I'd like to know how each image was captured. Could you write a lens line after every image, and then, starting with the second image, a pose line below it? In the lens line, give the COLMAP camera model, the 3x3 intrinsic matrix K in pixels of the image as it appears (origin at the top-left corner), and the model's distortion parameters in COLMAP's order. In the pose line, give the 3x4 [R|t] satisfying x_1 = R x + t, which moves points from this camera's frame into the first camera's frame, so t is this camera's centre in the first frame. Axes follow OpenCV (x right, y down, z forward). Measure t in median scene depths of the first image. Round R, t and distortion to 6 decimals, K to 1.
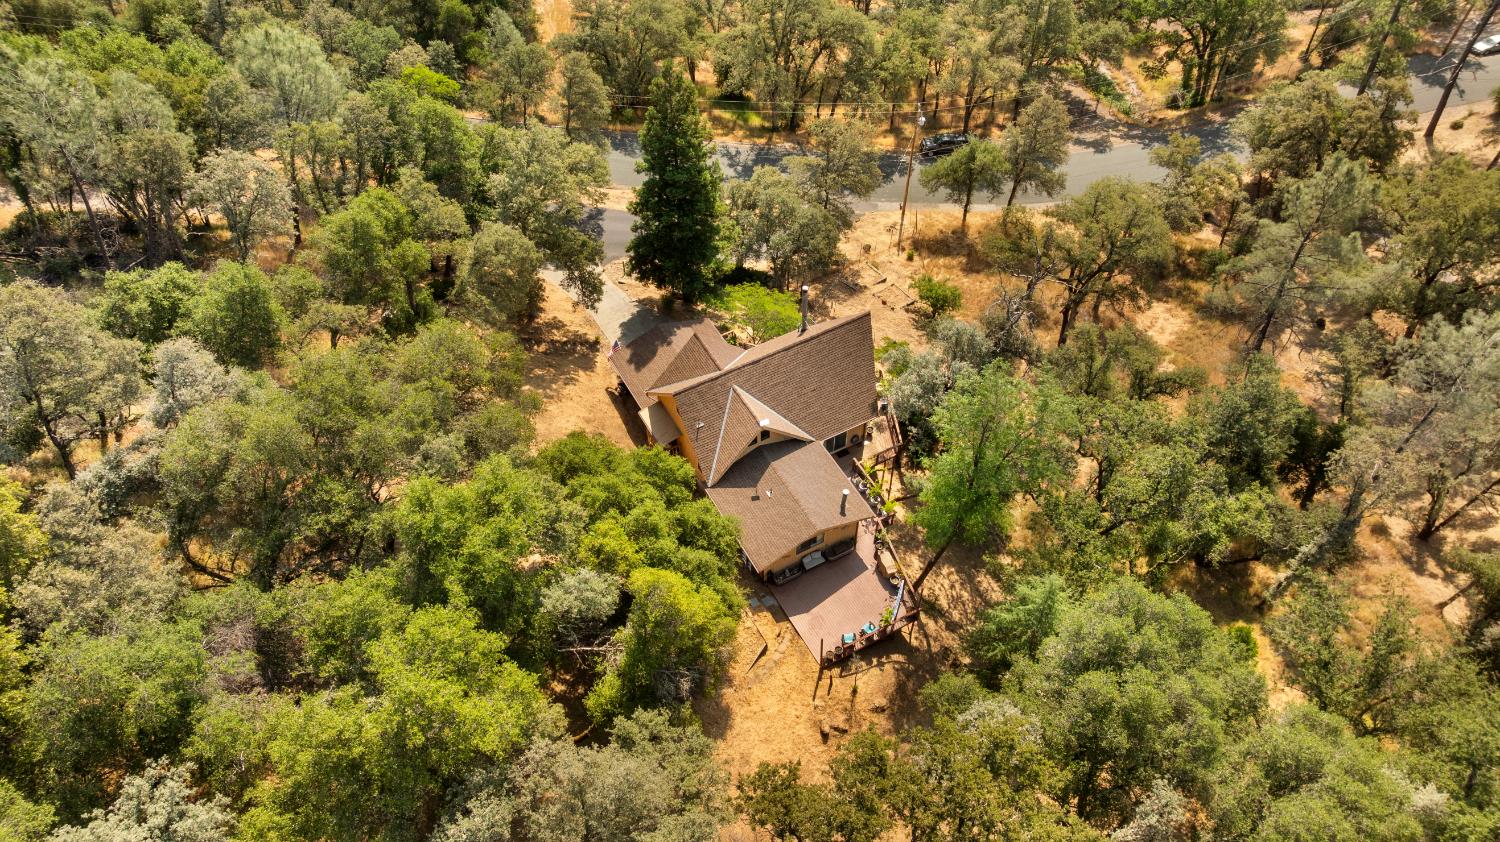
lens RADIAL K [[1047.2, 0, 750.0], [0, 1047.2, 421.0], [0, 0, 1]] dist [-0.024669, 0.002032]
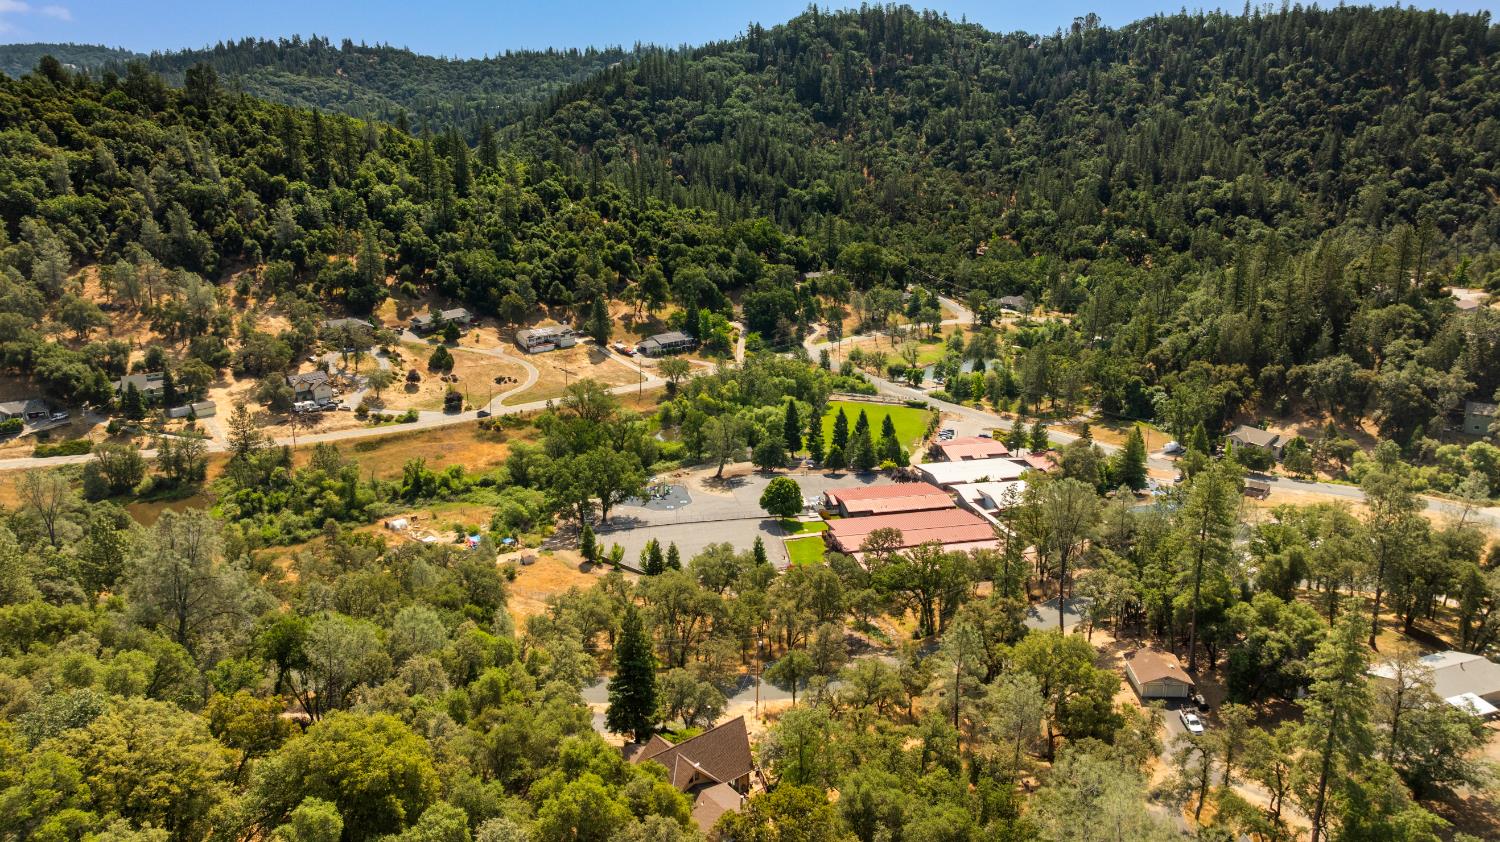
lens RADIAL K [[1047.2, 0, 750.0], [0, 1047.2, 421.0], [0, 0, 1]] dist [-0.024669, 0.002032]
pose [[0.986984, -0.048983, 0.153175, -0.088129], [0.126076, 0.826973, -0.547923, 0.312183], [-0.099833, 0.560103, 0.822385, -0.558222]]
